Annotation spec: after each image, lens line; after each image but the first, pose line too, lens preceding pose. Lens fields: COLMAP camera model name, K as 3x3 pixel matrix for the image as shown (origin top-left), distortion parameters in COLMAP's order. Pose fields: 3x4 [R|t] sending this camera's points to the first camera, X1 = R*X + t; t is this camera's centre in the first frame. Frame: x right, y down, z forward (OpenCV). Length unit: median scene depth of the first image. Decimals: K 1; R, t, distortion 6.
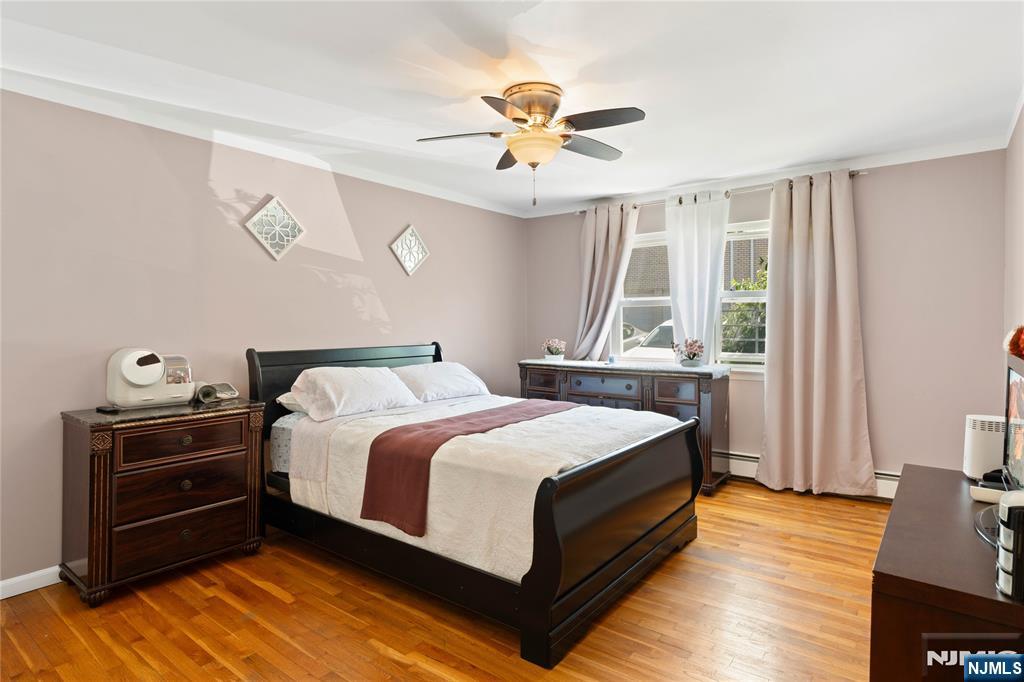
lens RADIAL K [[550.9, 0, 512.2], [0, 550.9, 332.4], [0, 0, 1]] dist [-0.003842, -0.000303]
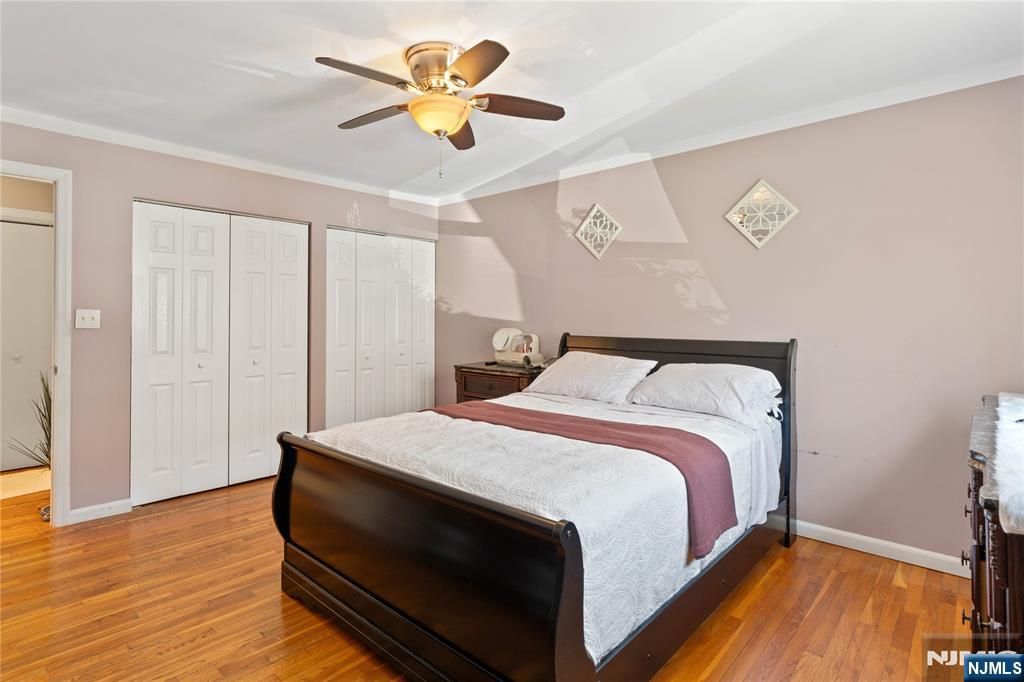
lens RADIAL K [[515.4, 0, 516.5], [0, 515.4, 318.7], [0, 0, 1]] dist [-0.015911, -0.000192]
pose [[-0.065658, -0.006520, -0.997821, 0.661105], [-0.019268, 0.999801, -0.005265, 0.004159], [0.997656, 0.018880, -0.065770, 0.896776]]
